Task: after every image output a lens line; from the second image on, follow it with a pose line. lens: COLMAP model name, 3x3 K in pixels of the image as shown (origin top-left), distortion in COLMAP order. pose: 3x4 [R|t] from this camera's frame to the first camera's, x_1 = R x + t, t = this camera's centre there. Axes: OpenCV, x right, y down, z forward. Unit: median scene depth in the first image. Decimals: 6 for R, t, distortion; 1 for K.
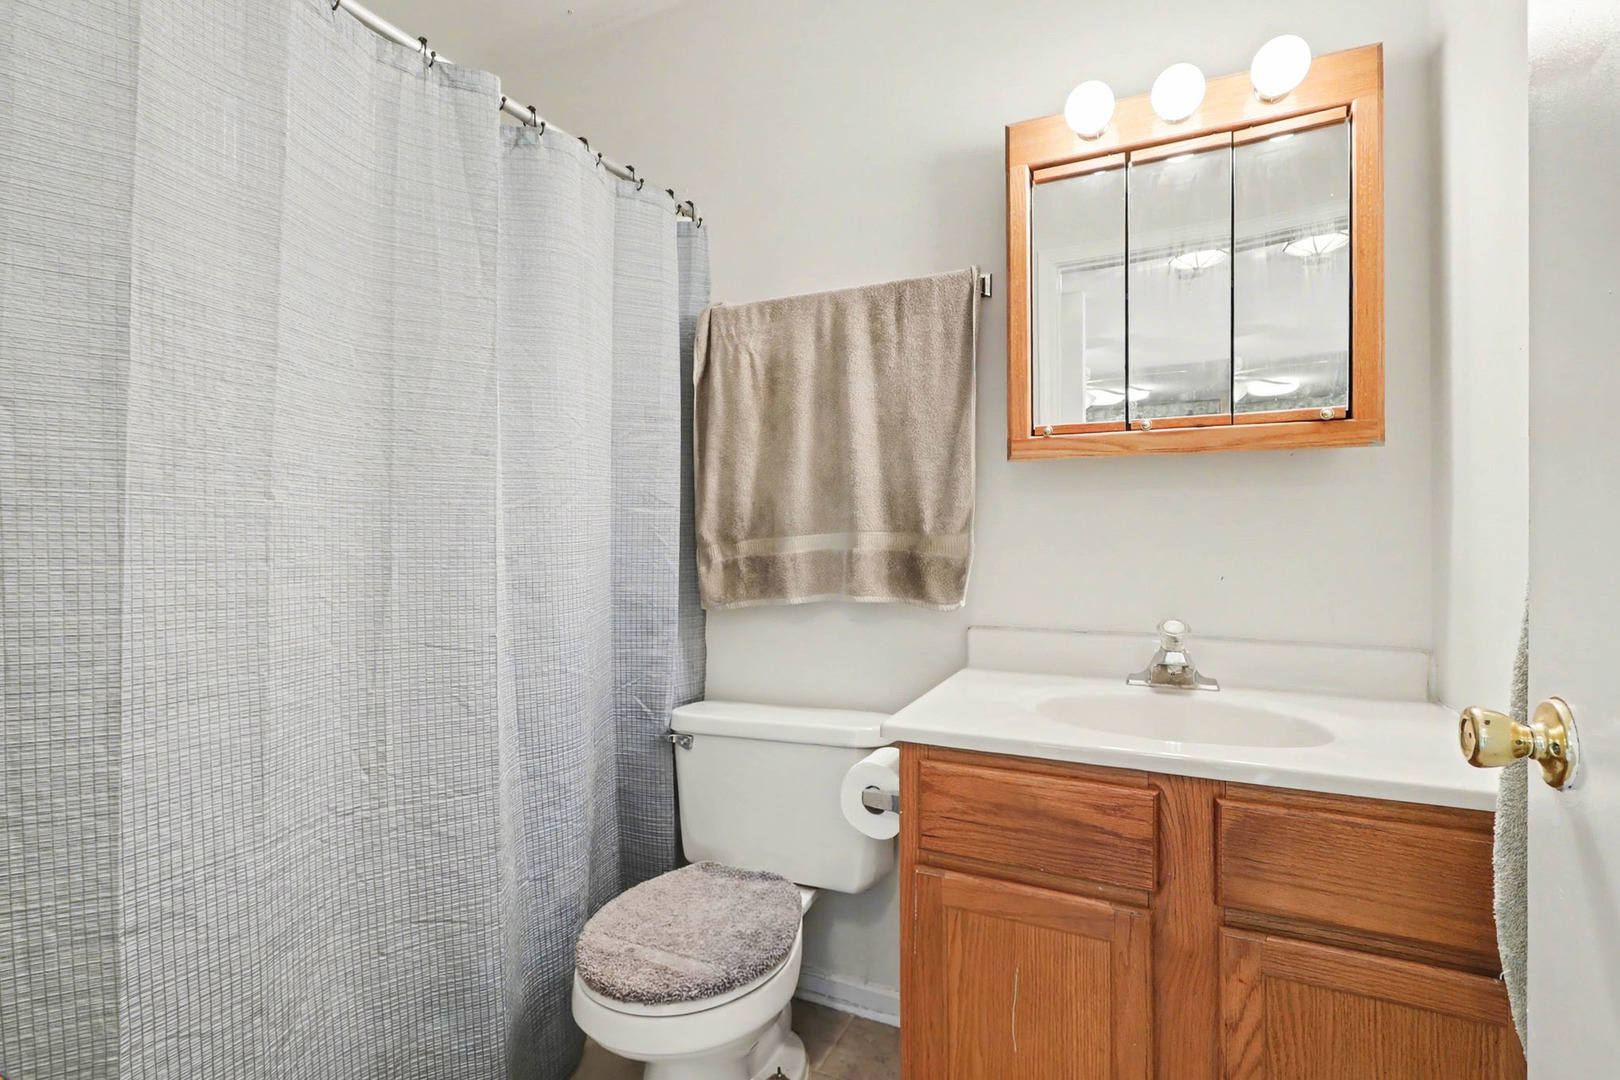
lens RADIAL K [[772.6, 0, 806.5], [0, 772.6, 535.7], [0, 0, 1]] dist [-0.027820, 0.007993]
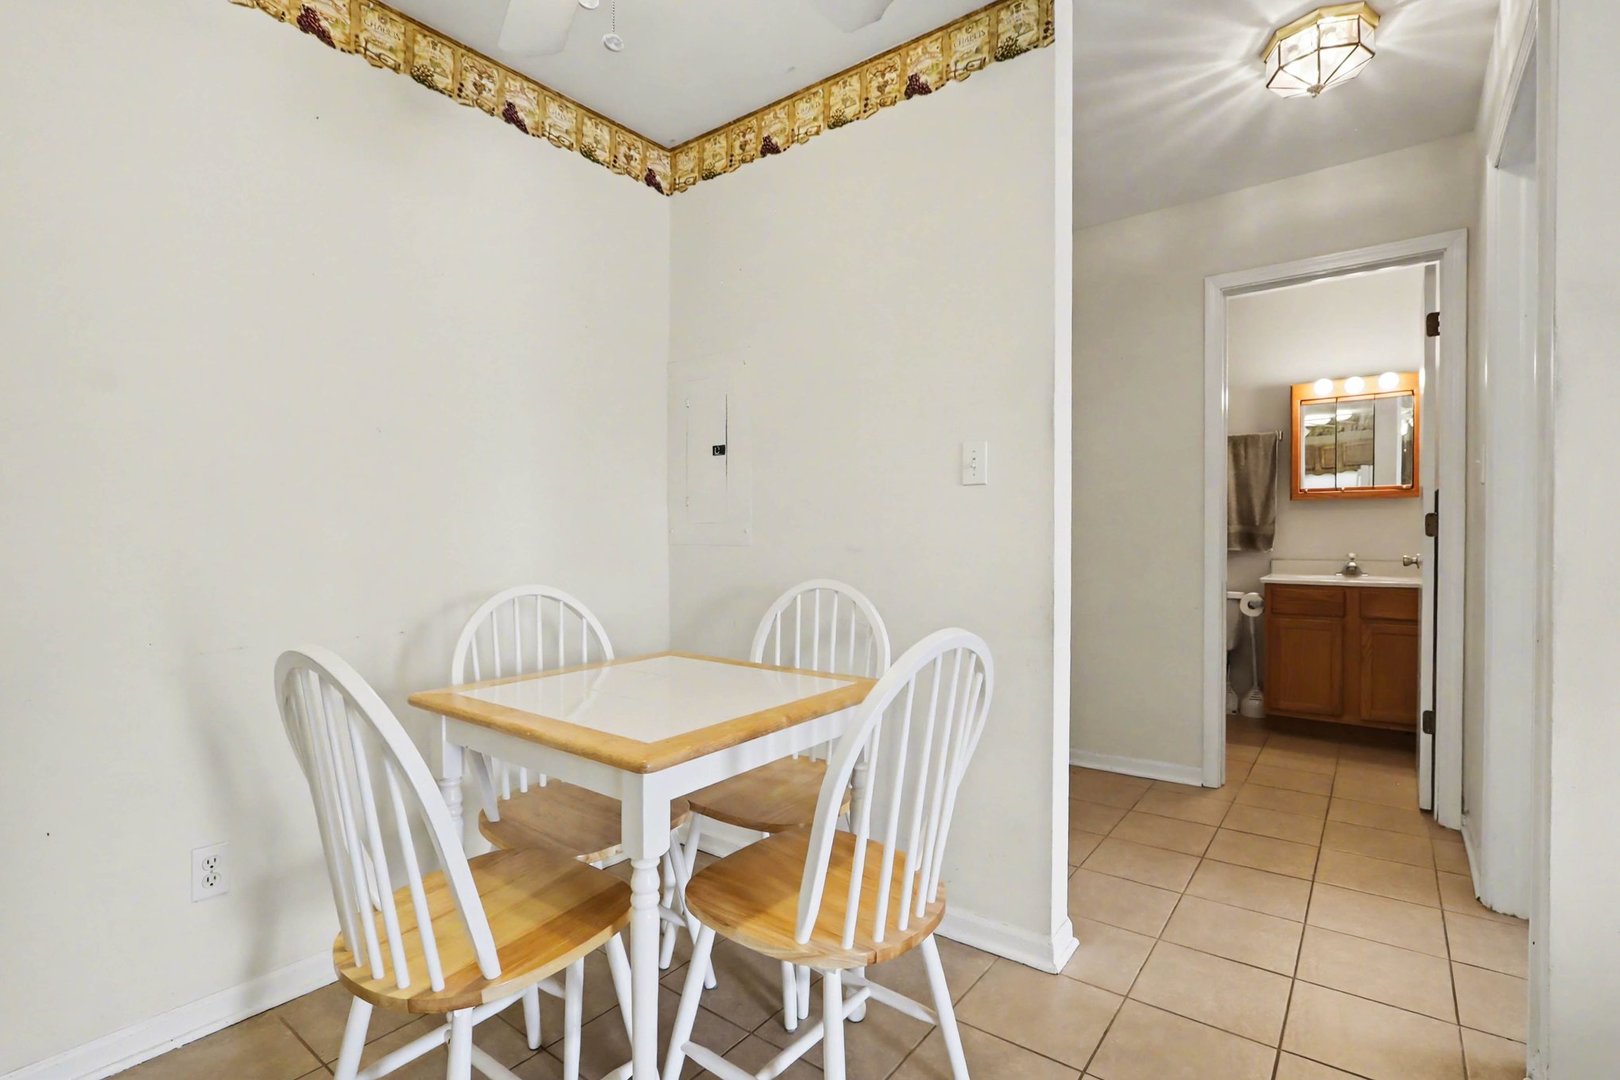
lens RADIAL K [[772.6, 0, 806.5], [0, 772.6, 535.7], [0, 0, 1]] dist [-0.027820, 0.007993]
pose [[0.977791, -0.003192, -0.209559, -0.900291], [0.005866, 0.999909, 0.012140, -0.008936], [0.209501, -0.013100, 0.977721, -2.161115]]
